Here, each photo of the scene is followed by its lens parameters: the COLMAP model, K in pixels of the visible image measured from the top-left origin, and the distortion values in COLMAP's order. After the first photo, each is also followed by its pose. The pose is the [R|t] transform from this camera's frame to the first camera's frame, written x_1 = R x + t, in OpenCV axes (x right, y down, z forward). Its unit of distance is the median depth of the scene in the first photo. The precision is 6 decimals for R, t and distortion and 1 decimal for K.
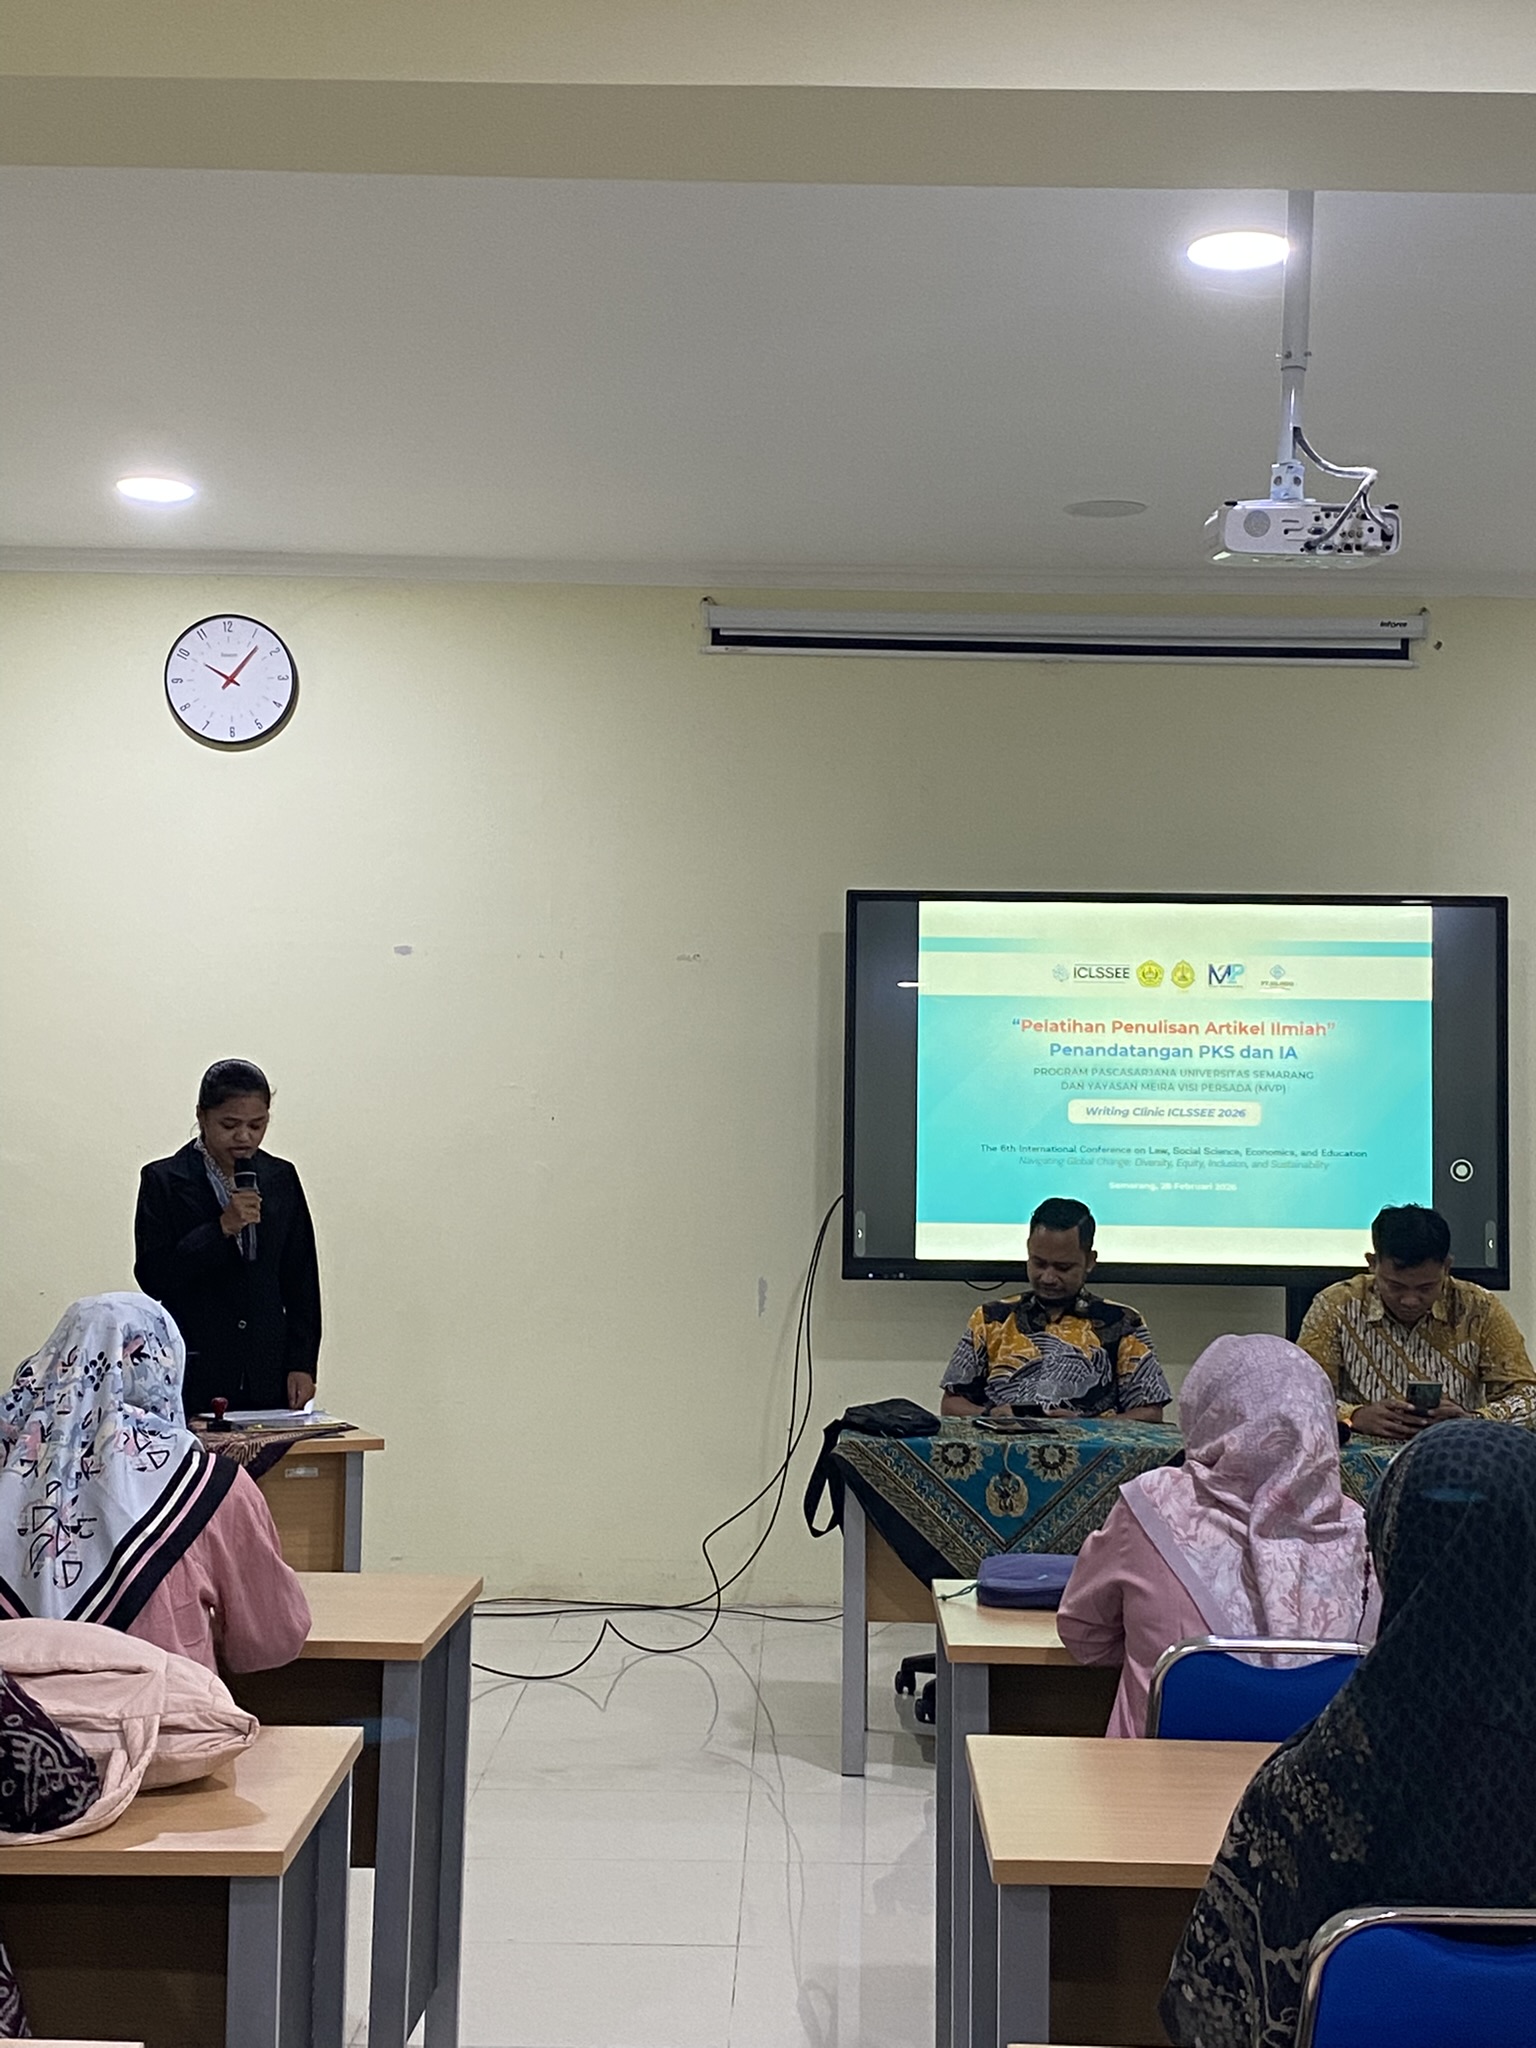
lens RADIAL K [[3003.4, 0, 689.2], [0, 3003.4, 1010.0], [0, 0, 1]] dist [0.013304, 0.000000]
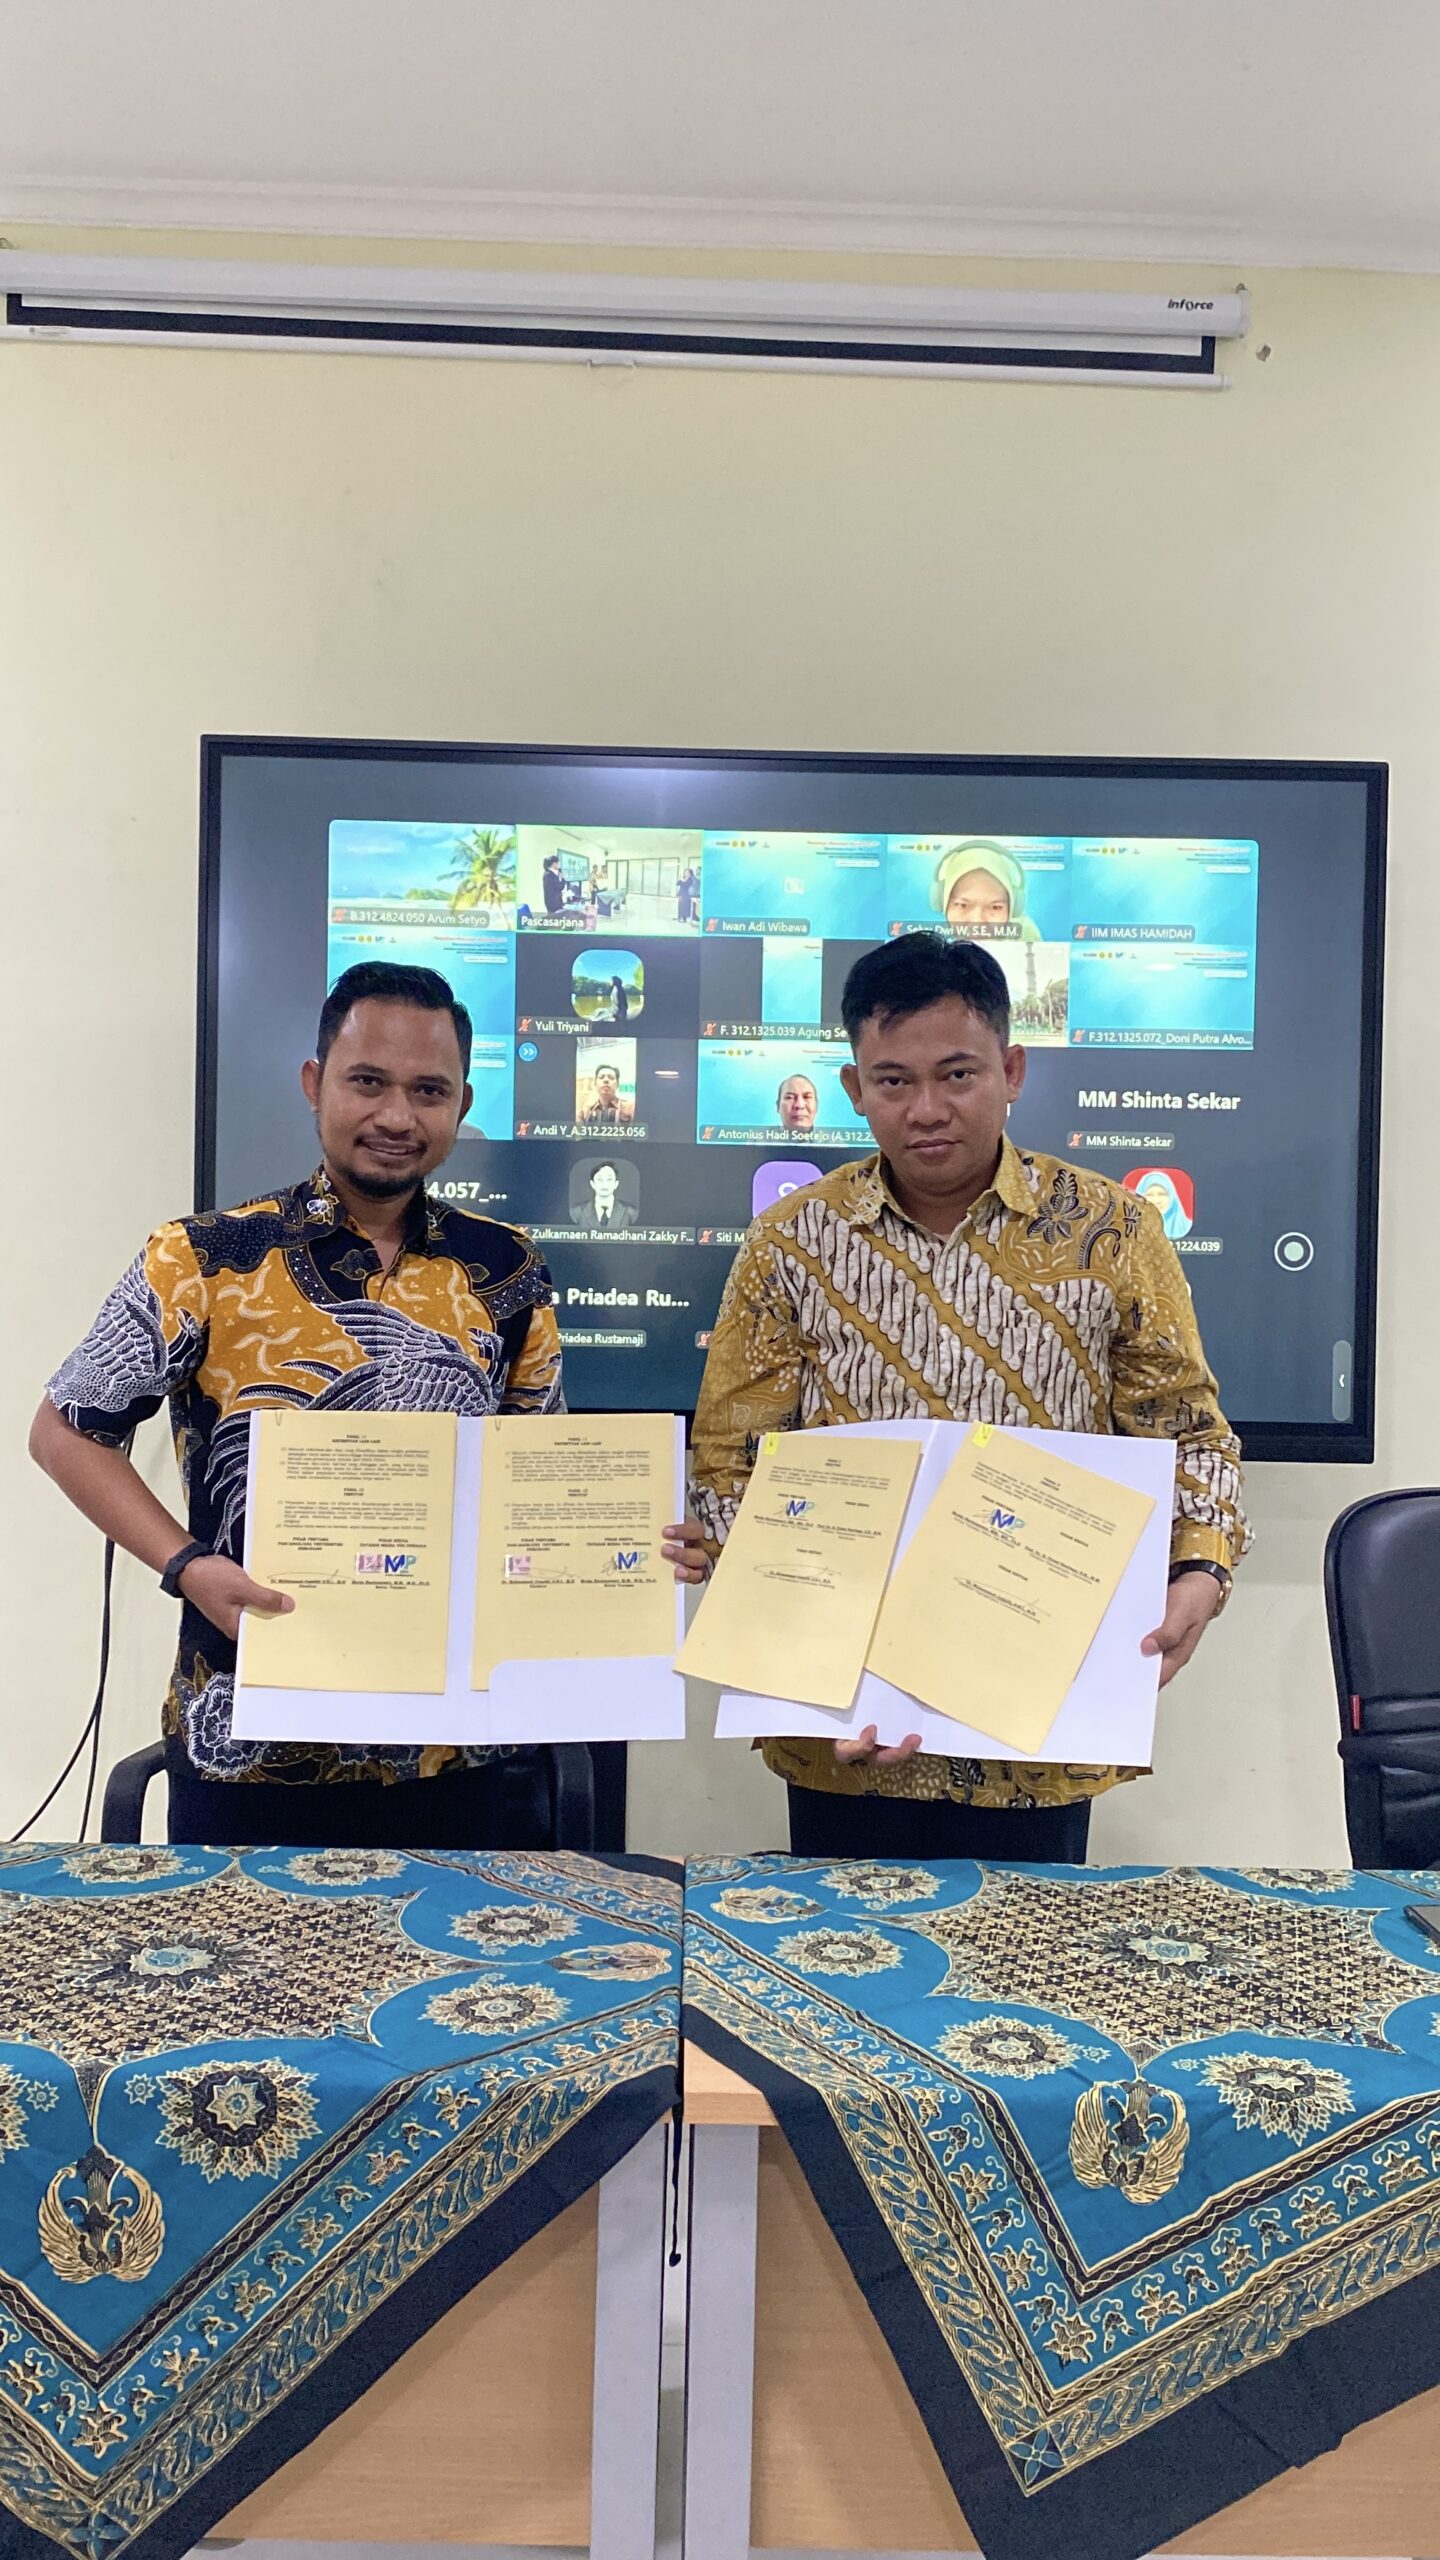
lens RADIAL K [[2241.6, 0, 720.0], [0, 2241.6, 1276.2], [0, 0, 1]] dist [0.060577, -0.129225]
pose [[0.998078, 0.003291, 0.061890, 0.158306], [-0.007434, 0.997737, 0.066823, 0.039458], [-0.061530, -0.067155, 0.995844, 0.753285]]
